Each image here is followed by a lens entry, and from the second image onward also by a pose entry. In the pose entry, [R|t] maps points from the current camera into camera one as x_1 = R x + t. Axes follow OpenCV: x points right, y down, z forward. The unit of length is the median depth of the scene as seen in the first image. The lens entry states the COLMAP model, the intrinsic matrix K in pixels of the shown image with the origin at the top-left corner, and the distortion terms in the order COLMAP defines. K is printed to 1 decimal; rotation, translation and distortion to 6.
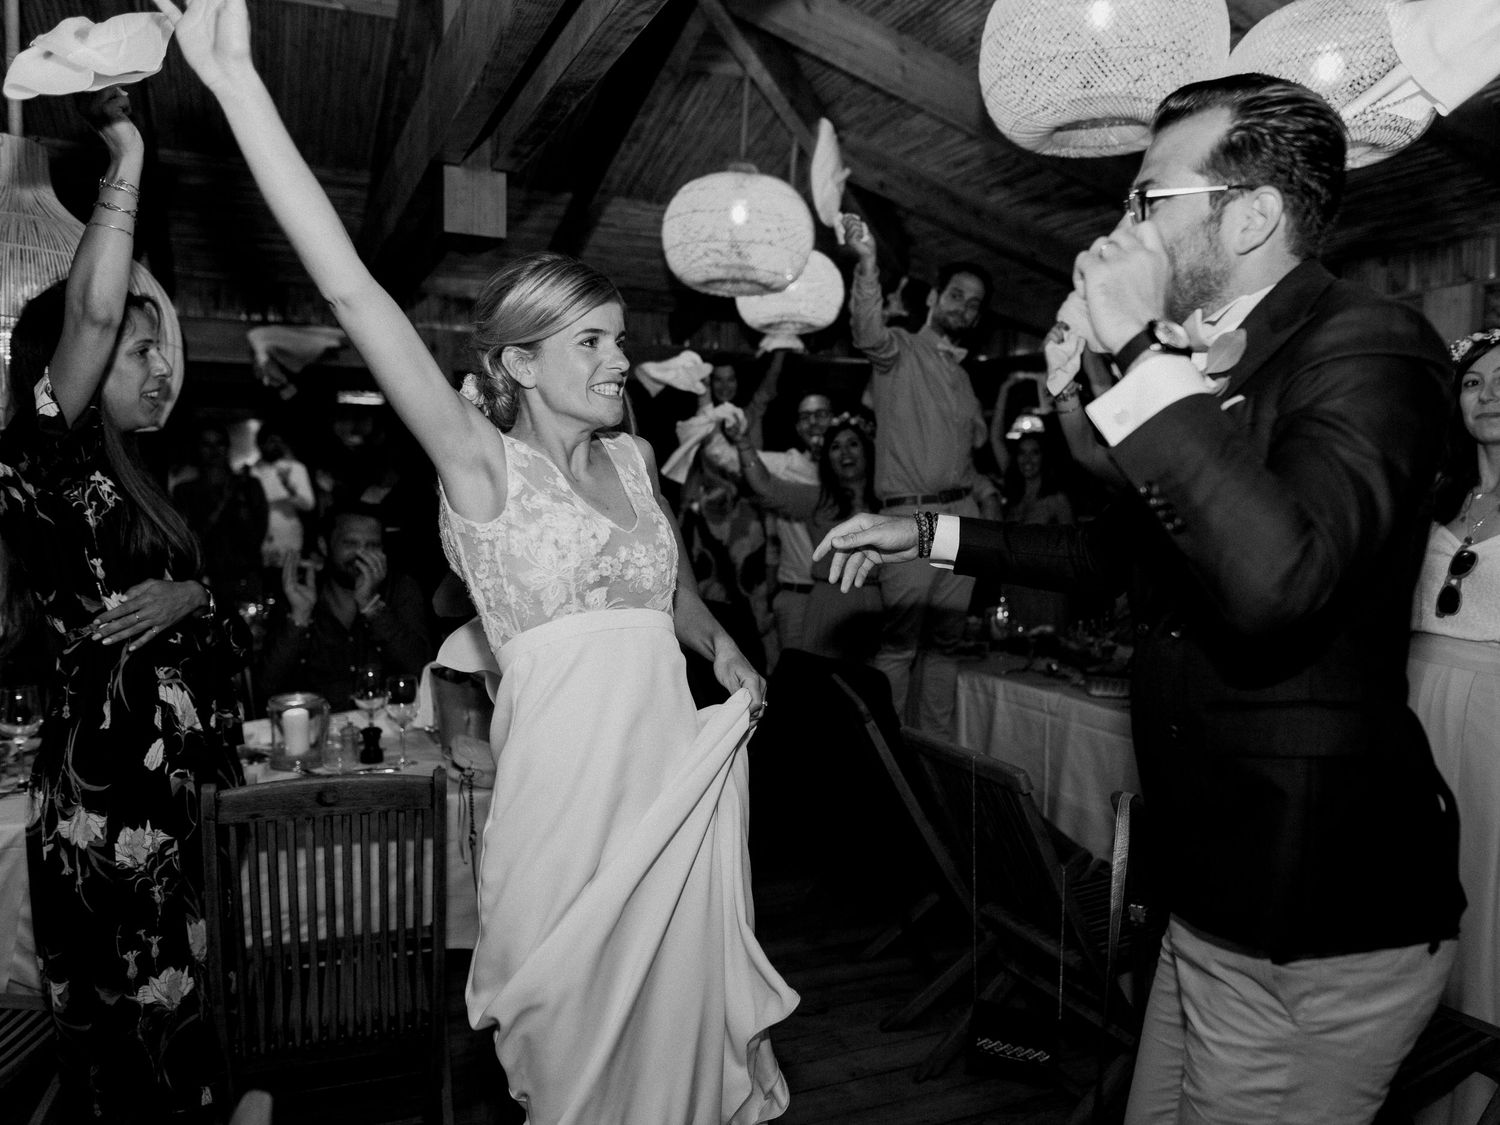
lens RADIAL K [[1178.4, 0, 789.7], [0, 1178.4, 563.5], [0, 0, 1]] dist [0.012990, 0.006648]
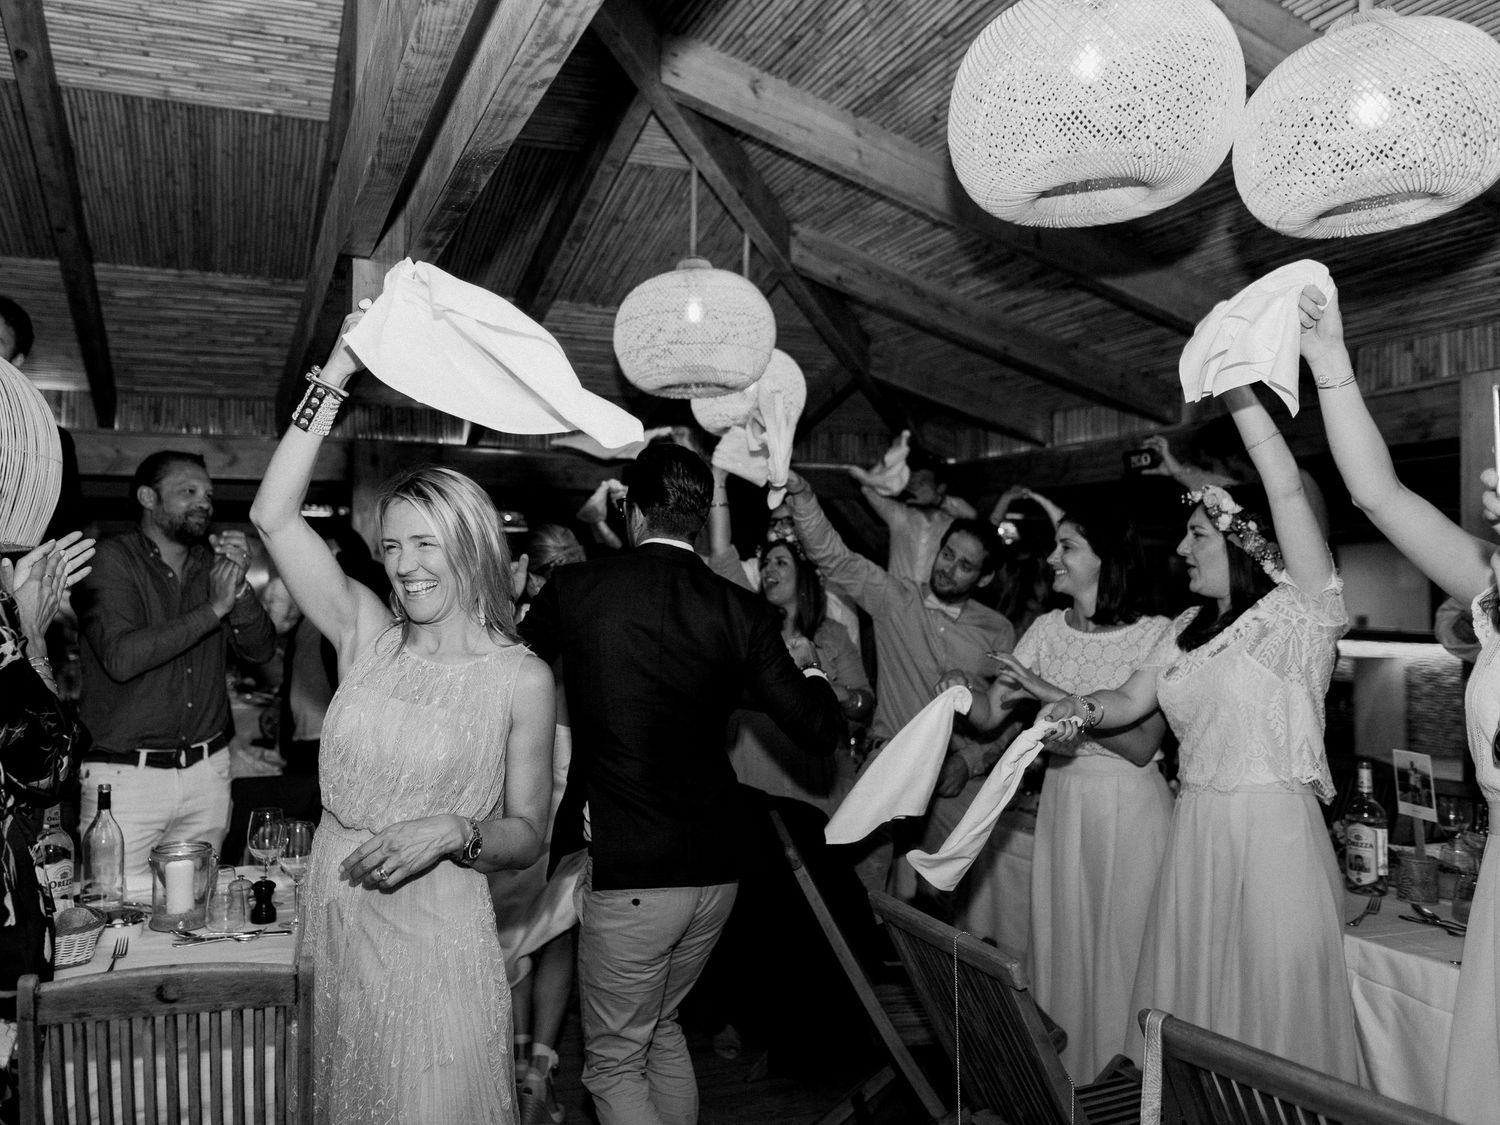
lens RADIAL K [[1174.1, 0, 657.2], [0, 1174.1, 563.0], [0, 0, 1]] dist [0.006265, 0.001925]
pose [[0.996578, -0.008529, -0.082210, 0.013354], [0.001047, 0.995884, -0.090630, -0.018136], [0.082645, 0.090234, 0.992486, 0.128038]]
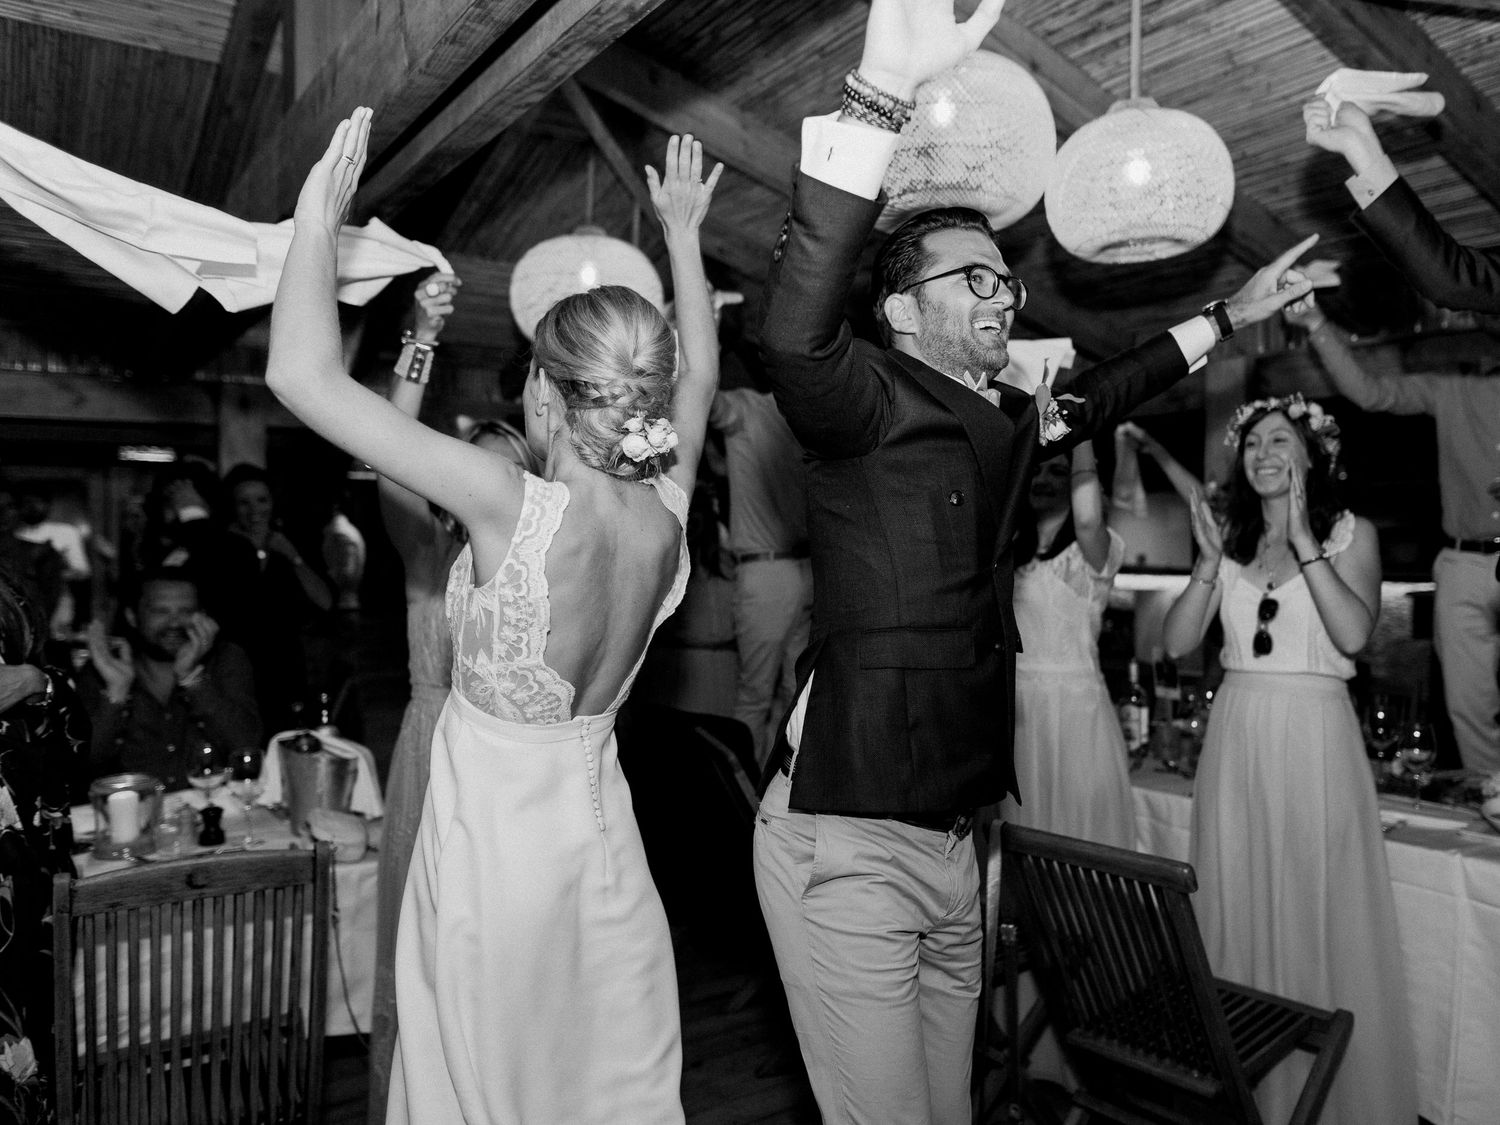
lens RADIAL K [[1184.3, 0, 843.2], [0, 1184.3, 561.1], [0, 0, 1]] dist [0.021823, 0.000191]
pose [[0.978520, -0.018400, 0.205327, -0.053728], [0.028317, 0.998564, -0.045466, 0.001285], [-0.204196, 0.050303, 0.977637, -0.037047]]
